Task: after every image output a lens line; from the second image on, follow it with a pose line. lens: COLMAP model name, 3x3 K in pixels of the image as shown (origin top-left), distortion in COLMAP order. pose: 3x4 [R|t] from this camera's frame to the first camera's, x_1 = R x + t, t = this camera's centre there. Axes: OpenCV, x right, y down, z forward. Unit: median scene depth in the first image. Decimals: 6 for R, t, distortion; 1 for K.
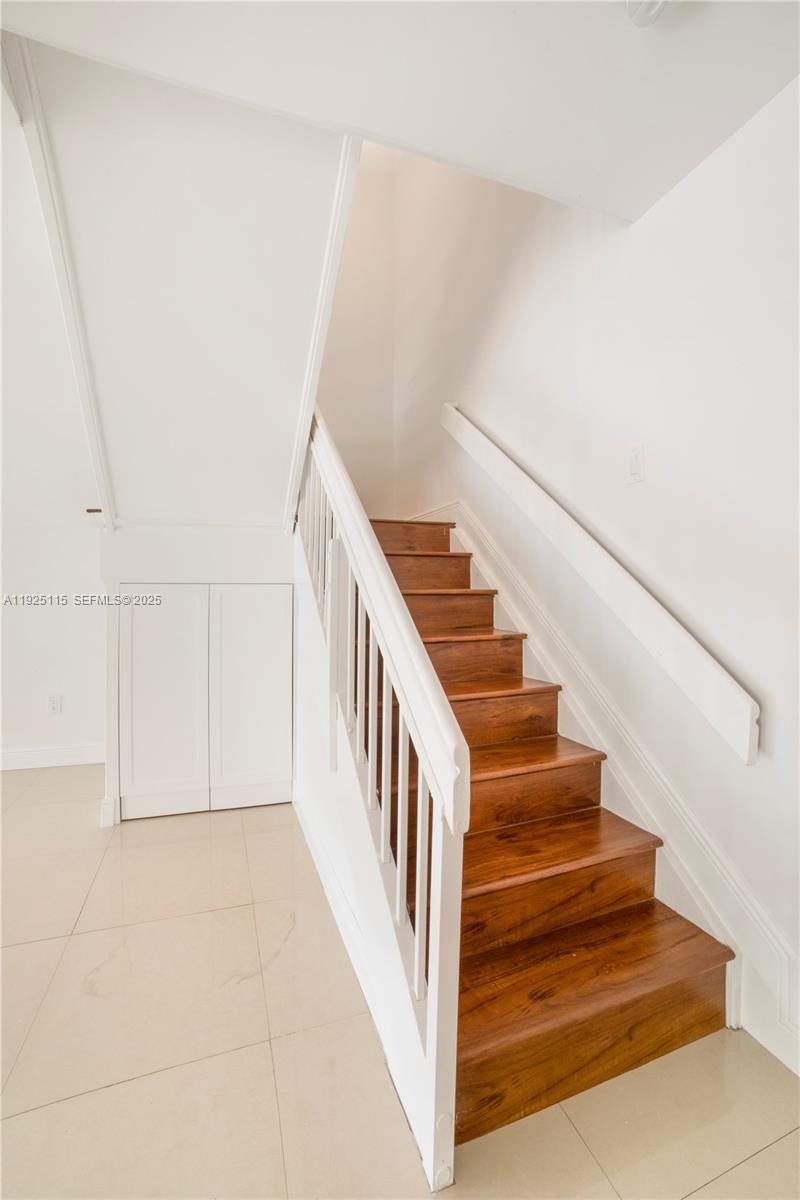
lens RADIAL K [[493.6, 0, 401.6], [0, 493.6, 596.9], [0, 0, 1]] dist [-0.002915, -0.000197]
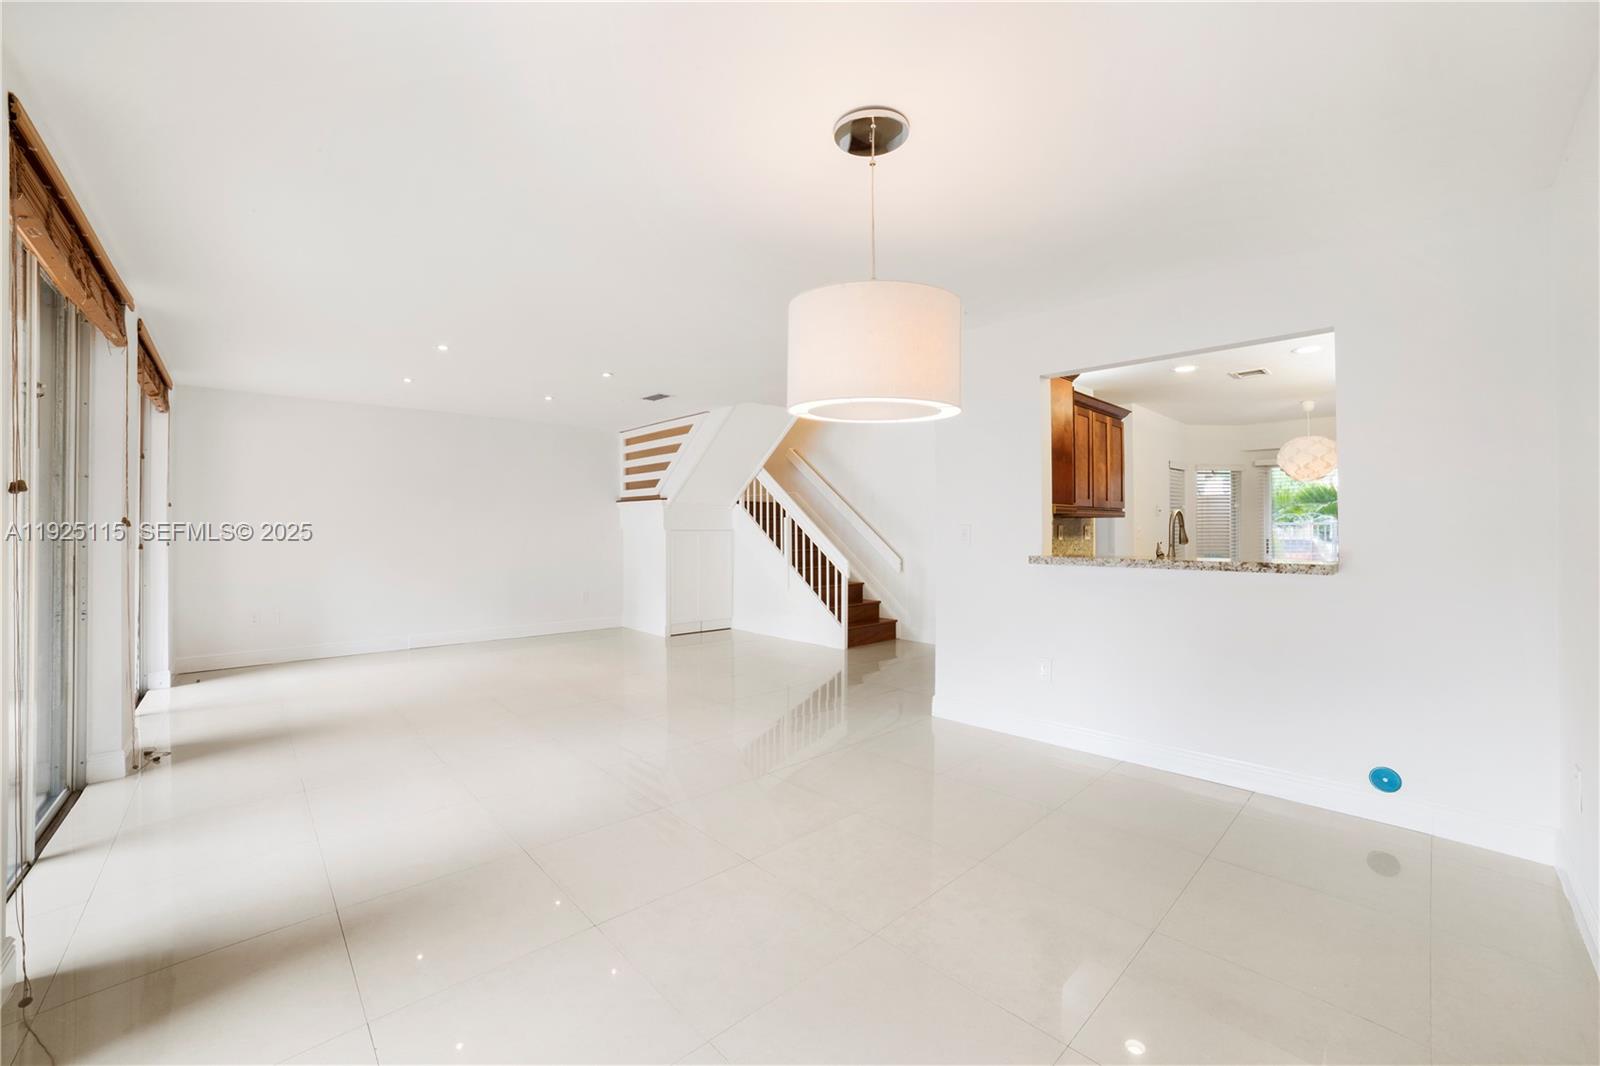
lens RADIAL K [[591.9, 0, 798.9], [0, 591.9, 531.0], [0, 0, 1]] dist [0.000098, 0.000000]
pose [[0.925967, 0.000058, 0.377605, -1.686686], [0.004543, 0.999926, -0.011294, 0.013311], [-0.377577, 0.012174, 0.925898, -2.831778]]
